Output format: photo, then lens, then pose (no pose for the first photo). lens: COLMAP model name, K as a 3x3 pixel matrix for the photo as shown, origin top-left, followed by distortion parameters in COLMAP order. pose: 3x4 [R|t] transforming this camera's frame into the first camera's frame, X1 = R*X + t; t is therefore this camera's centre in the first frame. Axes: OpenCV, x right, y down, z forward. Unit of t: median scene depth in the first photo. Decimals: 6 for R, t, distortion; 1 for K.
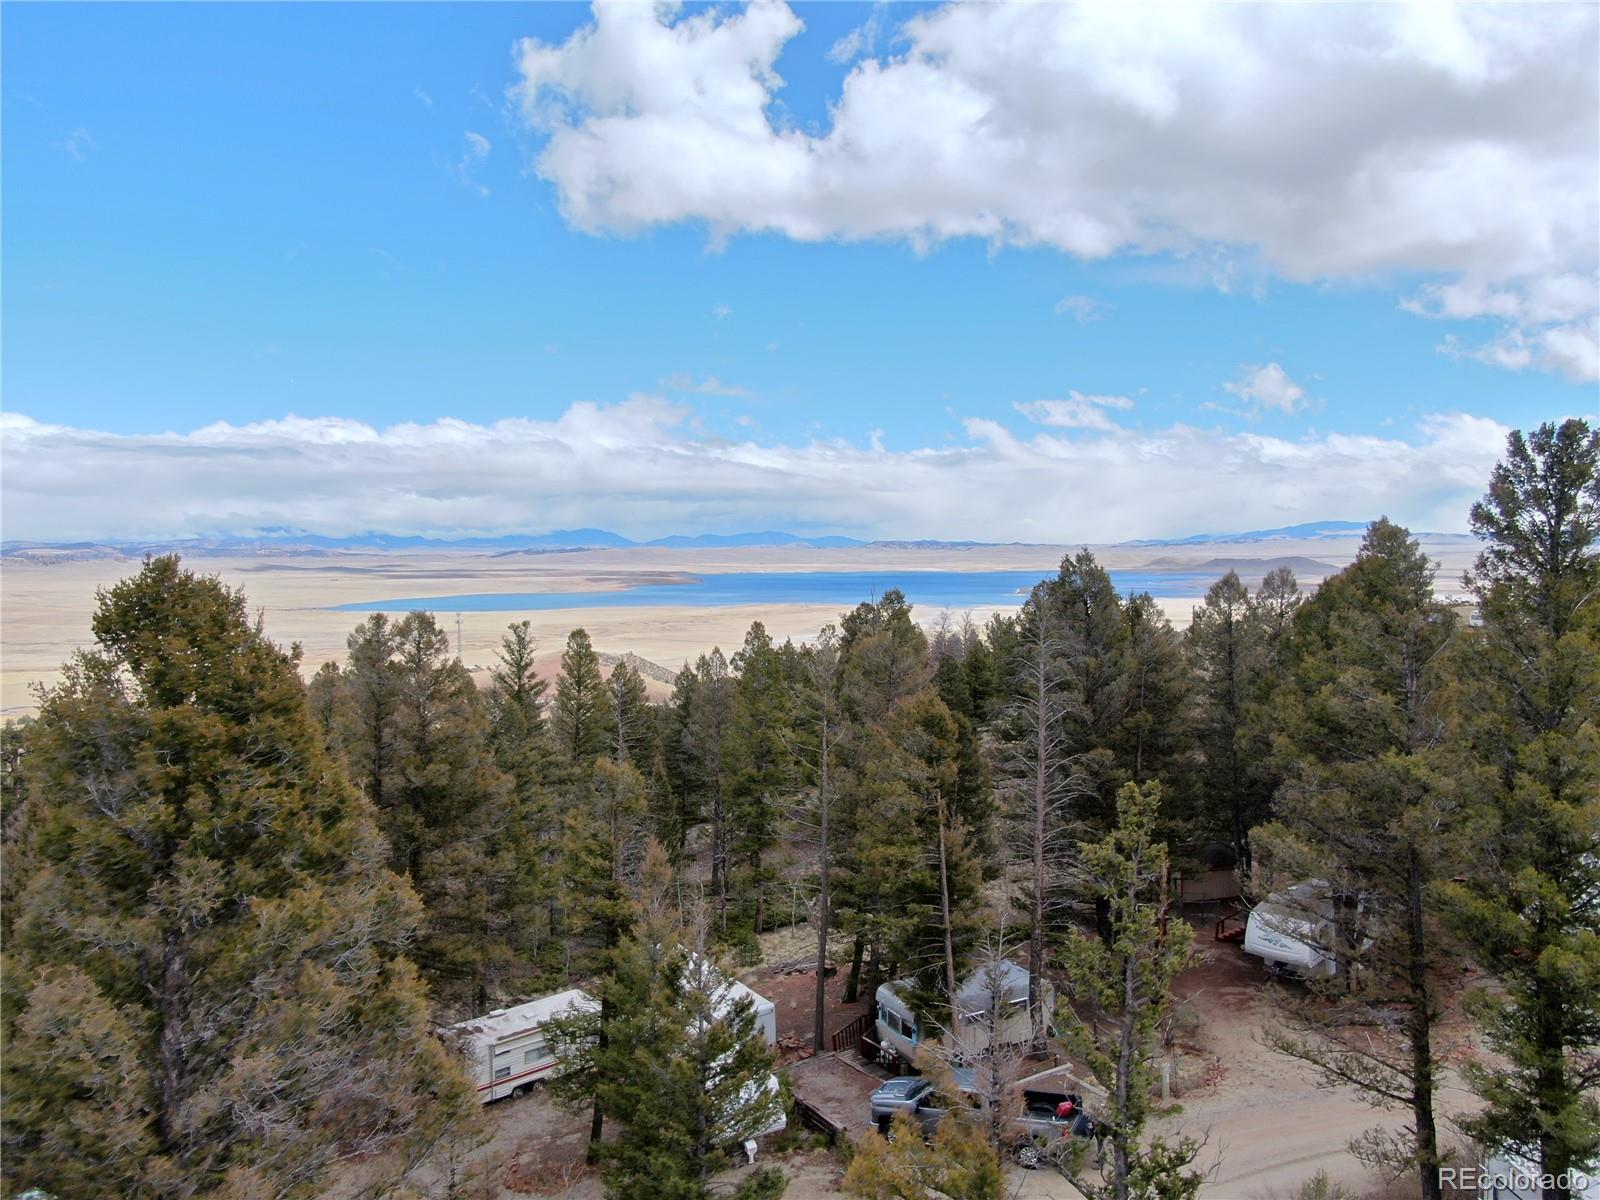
lens RADIAL K [[1099.7, 0, 803.3], [0, 1099.7, 590.3], [0, 0, 1]] dist [-0.027108, -0.002614]
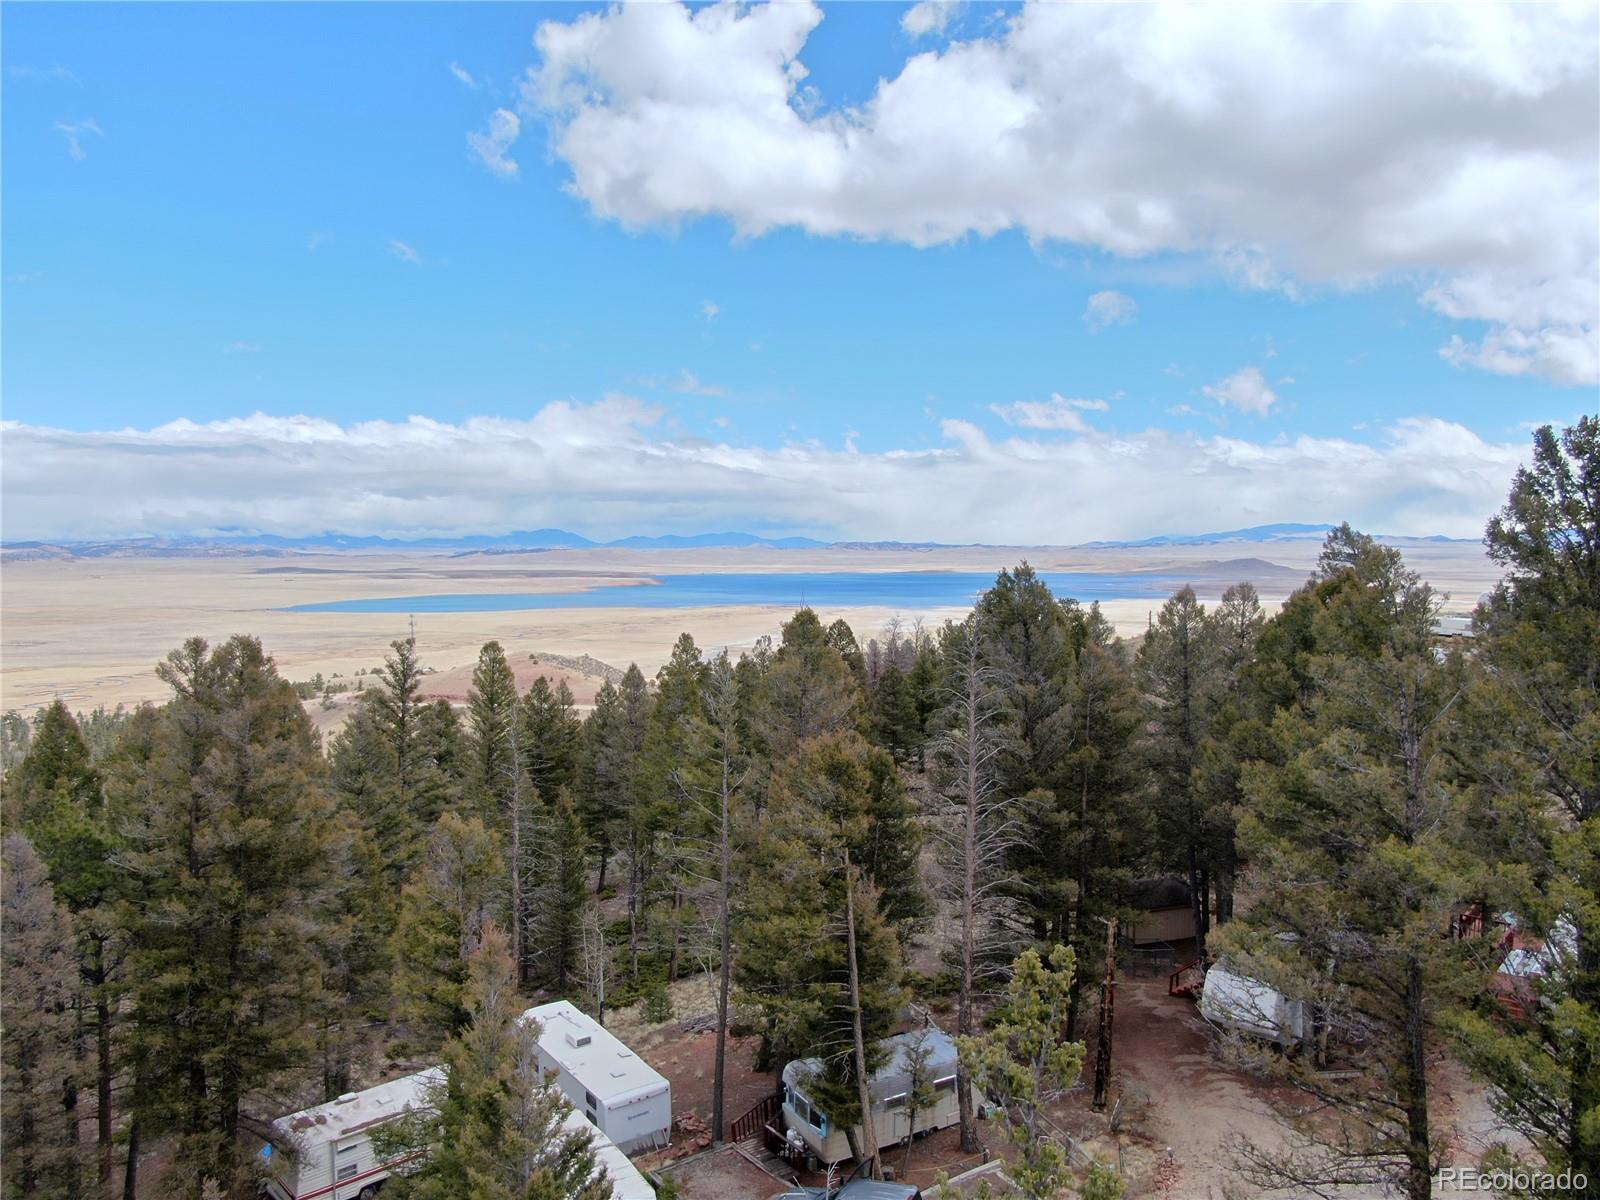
lens RADIAL K [[1099.7, 0, 803.3], [0, 1099.7, 590.3], [0, 0, 1]] dist [-0.027108, -0.002614]
pose [[0.999402, 0.000929, 0.034569, 0.054663], [-0.000899, 0.999999, -0.000900, -0.016038], [-0.034570, 0.000868, 0.999402, 0.135646]]
